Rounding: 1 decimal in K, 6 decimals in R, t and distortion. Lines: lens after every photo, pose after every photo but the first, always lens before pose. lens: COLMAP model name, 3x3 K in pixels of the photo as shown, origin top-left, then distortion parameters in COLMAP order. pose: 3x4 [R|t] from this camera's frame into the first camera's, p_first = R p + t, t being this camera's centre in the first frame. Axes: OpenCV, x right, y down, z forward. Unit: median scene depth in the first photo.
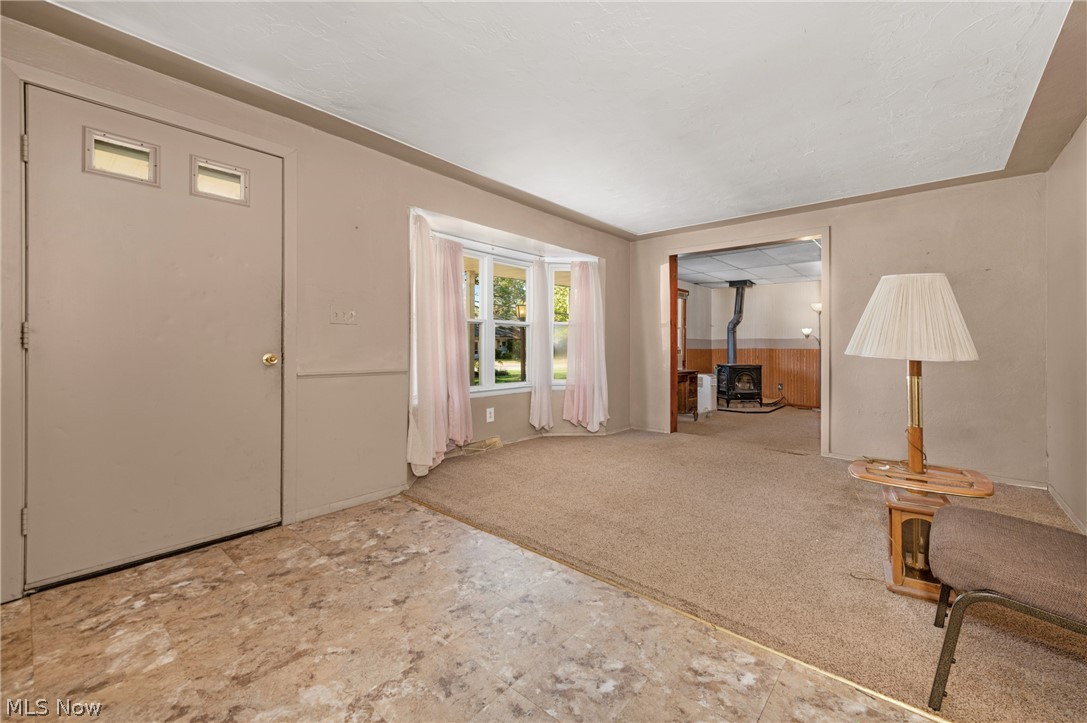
lens RADIAL K [[434.8, 0, 555.7], [0, 434.8, 364.5], [0, 0, 1]] dist [0.017072, -0.004607]
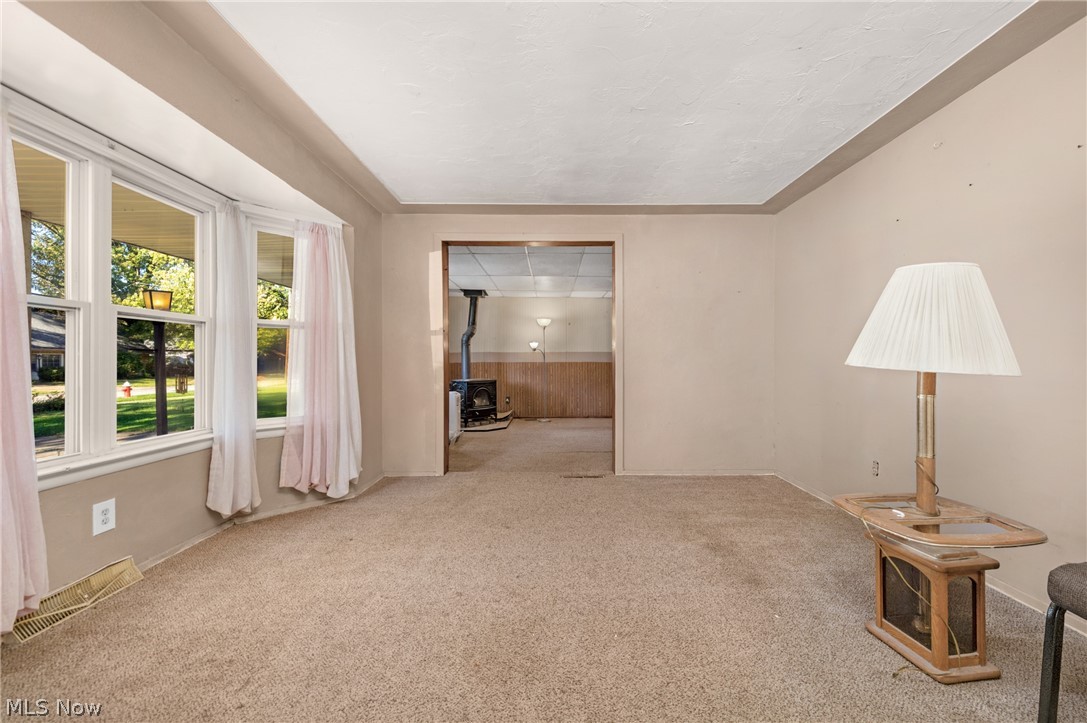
lens RADIAL K [[434.8, 0, 552.7], [0, 434.8, 357.6], [0, 0, 1]] dist [0.017072, -0.004607]
pose [[0.759692, -0.002394, 0.650278, -0.162545], [0.034244, 0.998753, -0.036329, -0.023035], [-0.649380, 0.049867, 0.758827, 0.606704]]
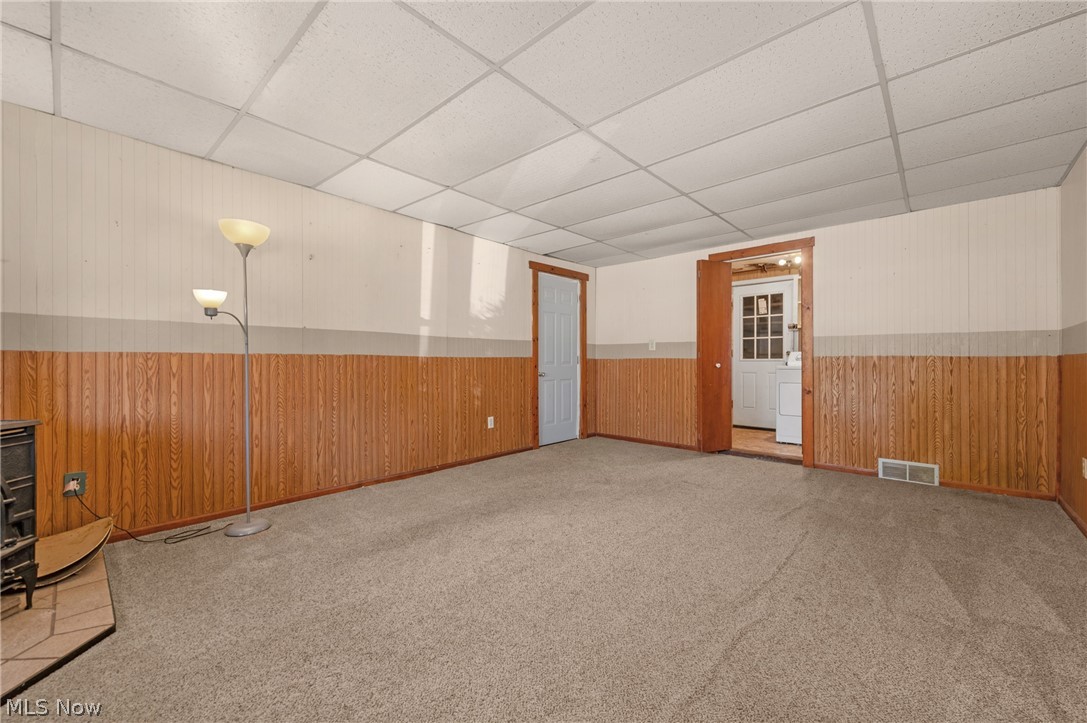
lens RADIAL K [[434.8, 0, 570.9], [0, 434.8, 365.4], [0, 0, 1]] dist [0.017072, -0.004607]
pose [[0.011130, -0.015950, 0.999811, 0.766614], [0.038511, 0.999138, 0.015511, -0.062753], [-0.999196, 0.038331, 0.011735, 2.246185]]
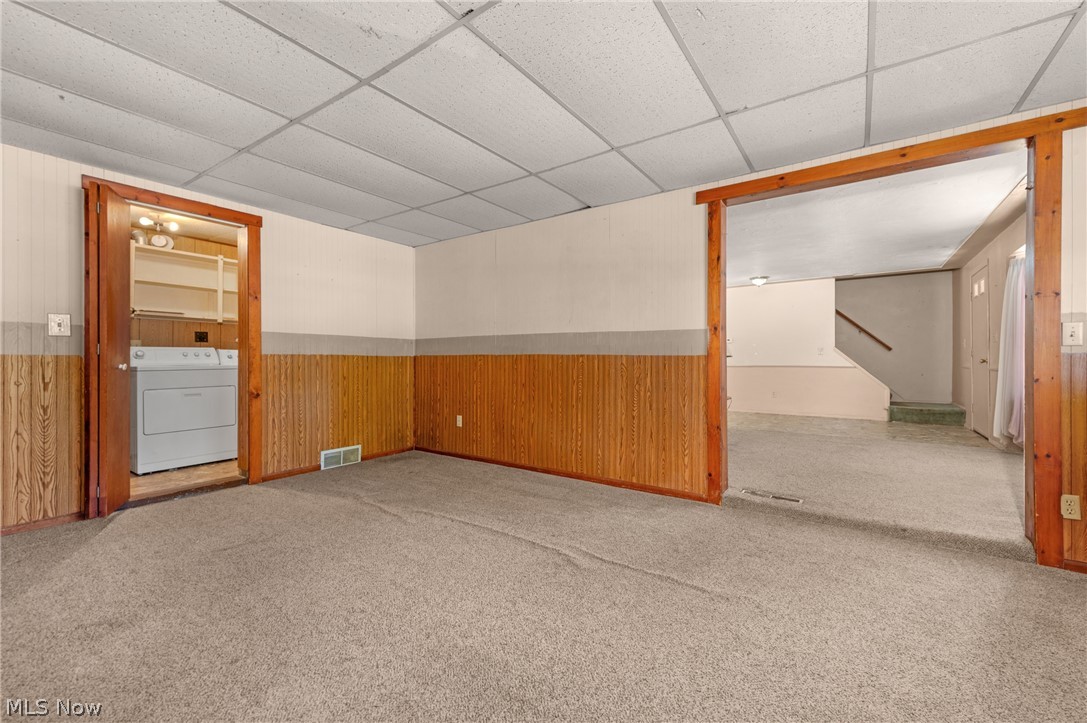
lens RADIAL K [[434.8, 0, 547.2], [0, 434.8, 362.1], [0, 0, 1]] dist [0.017072, -0.004607]
pose [[-0.997327, -0.004461, -0.072933, 1.612691], [-0.007675, 0.999009, 0.043846, -0.081009], [0.072665, 0.044289, -0.996373, 2.868871]]
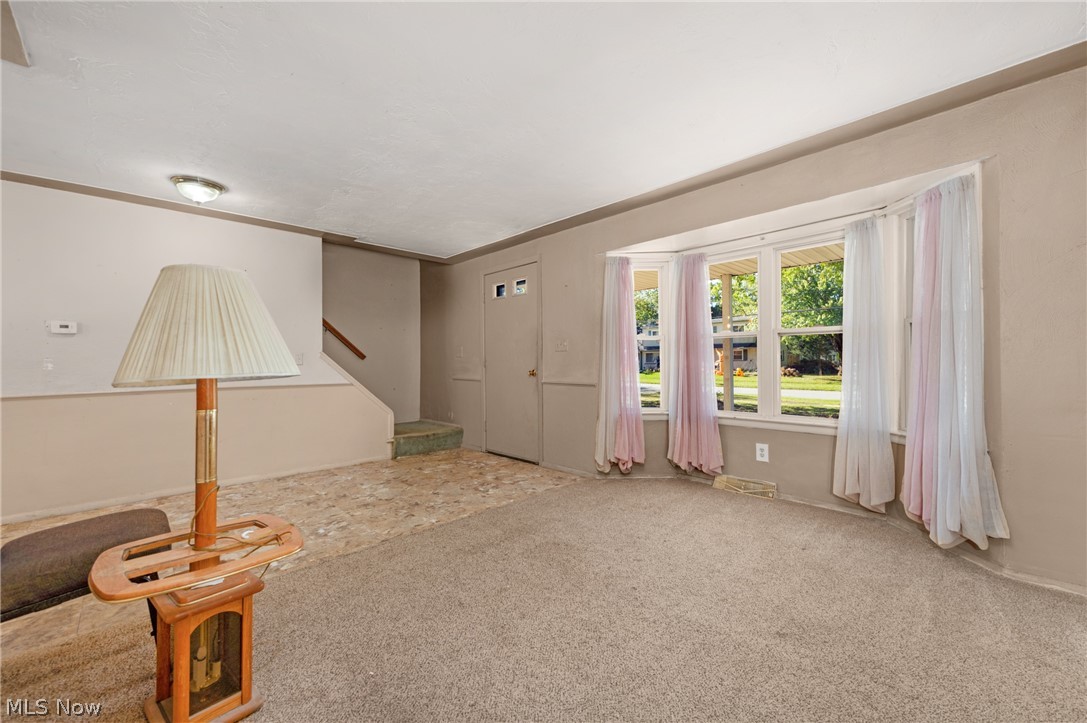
lens RADIAL K [[434.8, 0, 572.4], [0, 434.8, 367.1], [0, 0, 1]] dist [0.017072, -0.004607]
pose [[-0.065939, 0.007162, -0.997798, 1.109355], [-0.034449, 0.999362, 0.009450, -0.054369], [0.997229, 0.034996, -0.065650, 1.208483]]
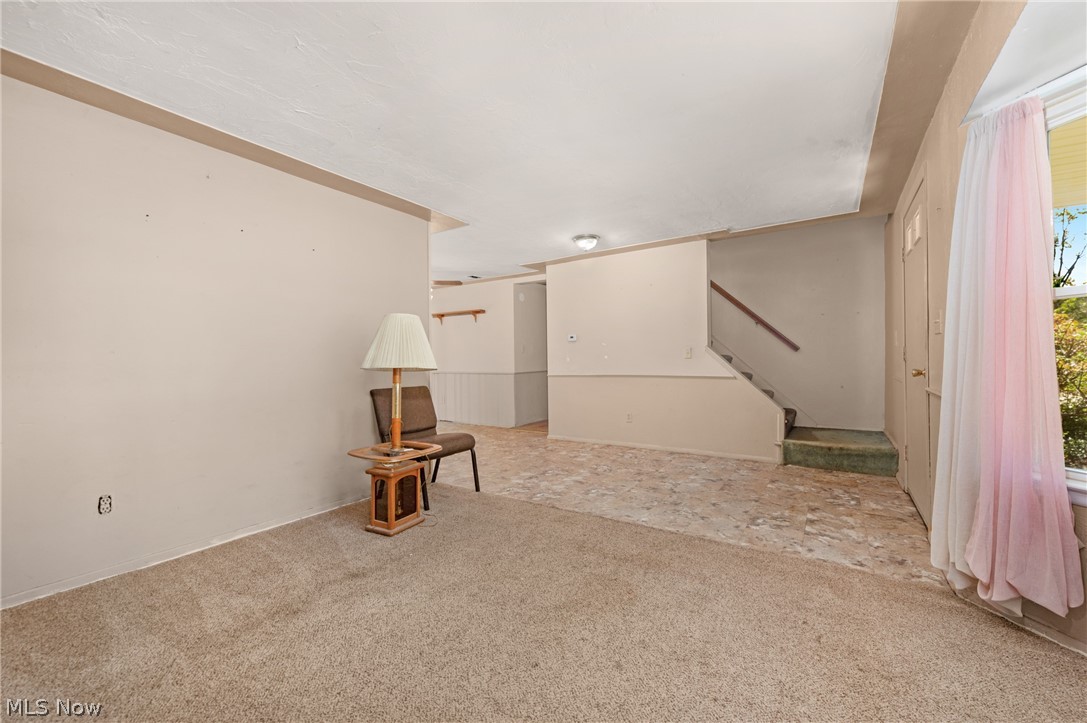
lens RADIAL K [[434.8, 0, 546.3], [0, 434.8, 362.1], [0, 0, 1]] dist [0.017072, -0.004607]
pose [[-0.993641, 0.006737, -0.112389, 0.362394], [0.001274, 0.998817, 0.048606, -0.085671], [0.112584, 0.048154, -0.992475, 1.849732]]
